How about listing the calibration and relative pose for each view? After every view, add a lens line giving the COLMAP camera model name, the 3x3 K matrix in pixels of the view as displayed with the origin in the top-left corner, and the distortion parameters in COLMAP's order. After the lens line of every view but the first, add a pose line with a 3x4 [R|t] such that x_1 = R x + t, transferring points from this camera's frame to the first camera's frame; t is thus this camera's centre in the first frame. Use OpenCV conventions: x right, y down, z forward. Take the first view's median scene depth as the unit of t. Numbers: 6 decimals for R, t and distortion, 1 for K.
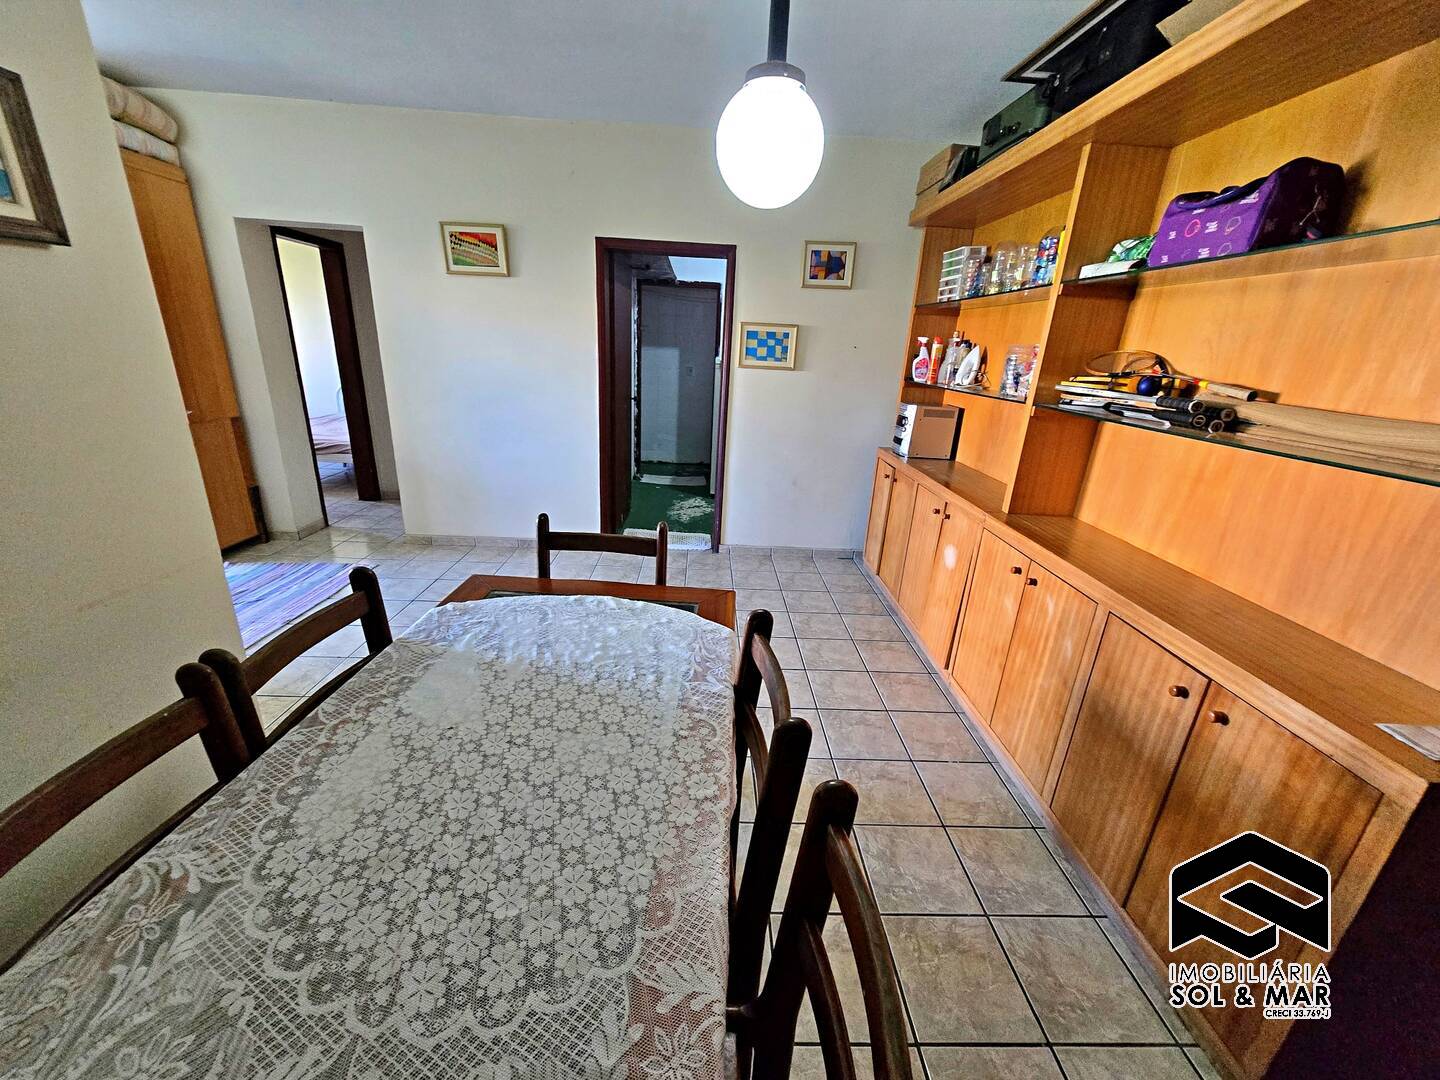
lens RADIAL K [[562.6, 0, 721.7], [0, 562.6, 536.7], [0, 0, 1]] dist [0.000901, 0.000295]
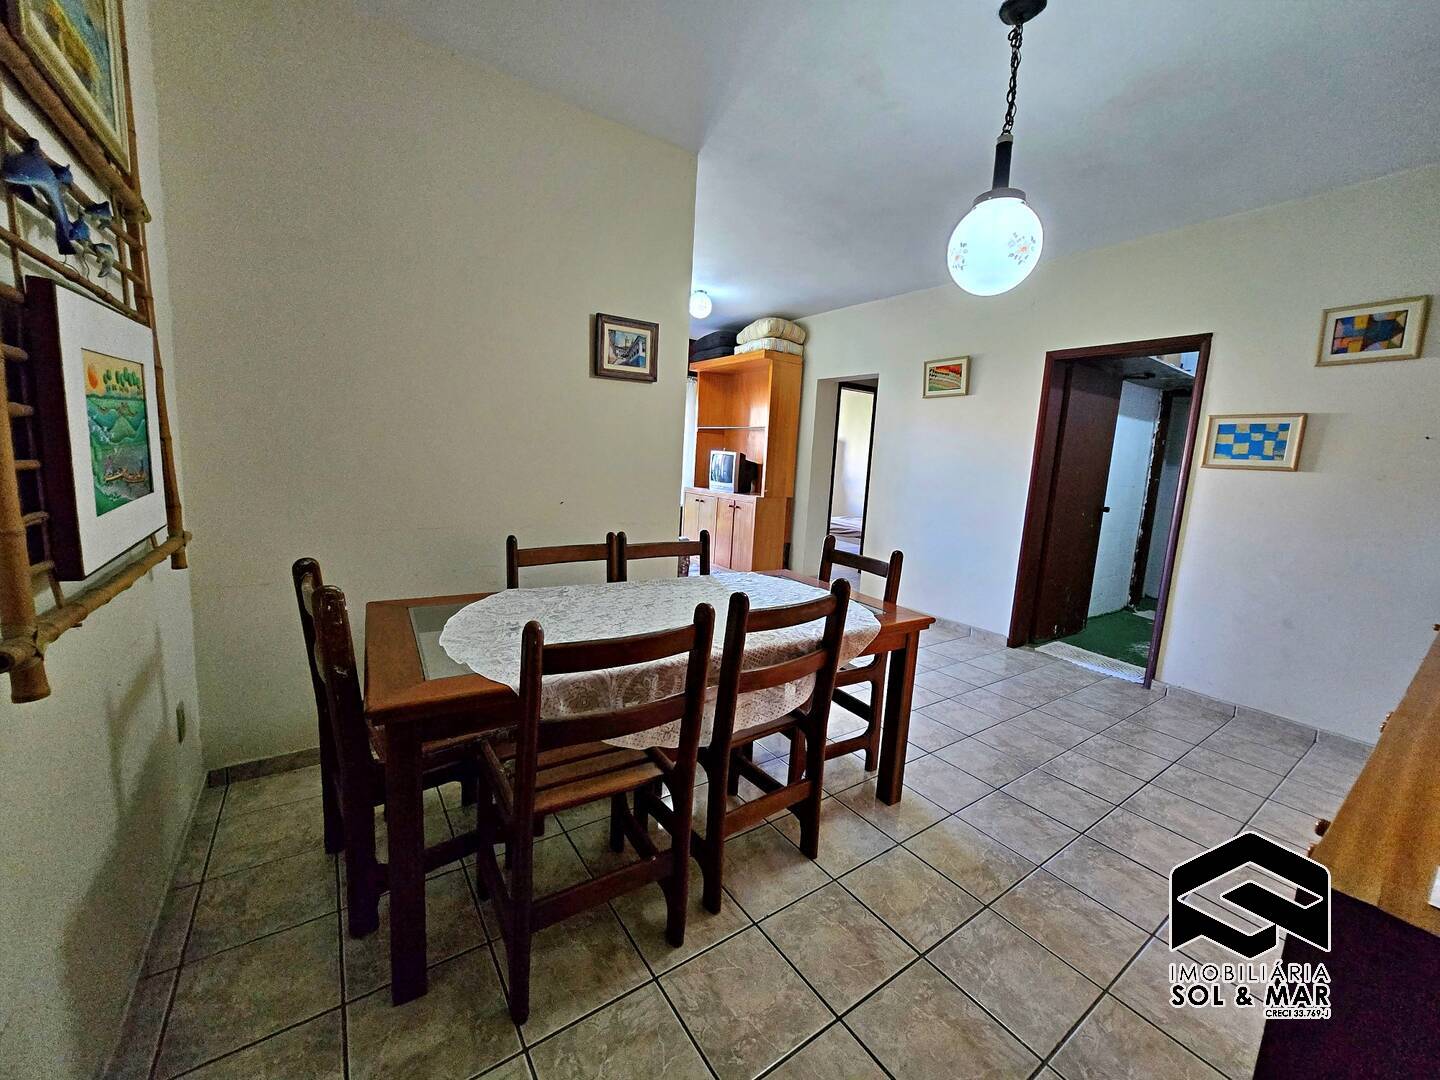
lens RADIAL K [[562.6, 0, 716.5], [0, 562.6, 531.8], [0, 0, 1]] dist [0.000901, 0.000295]
pose [[0.543720, 0.093254, -0.834070, 0.359396], [-0.299562, 0.949910, -0.089075, 0.083484], [0.783984, 0.298287, 0.544420, 0.010089]]
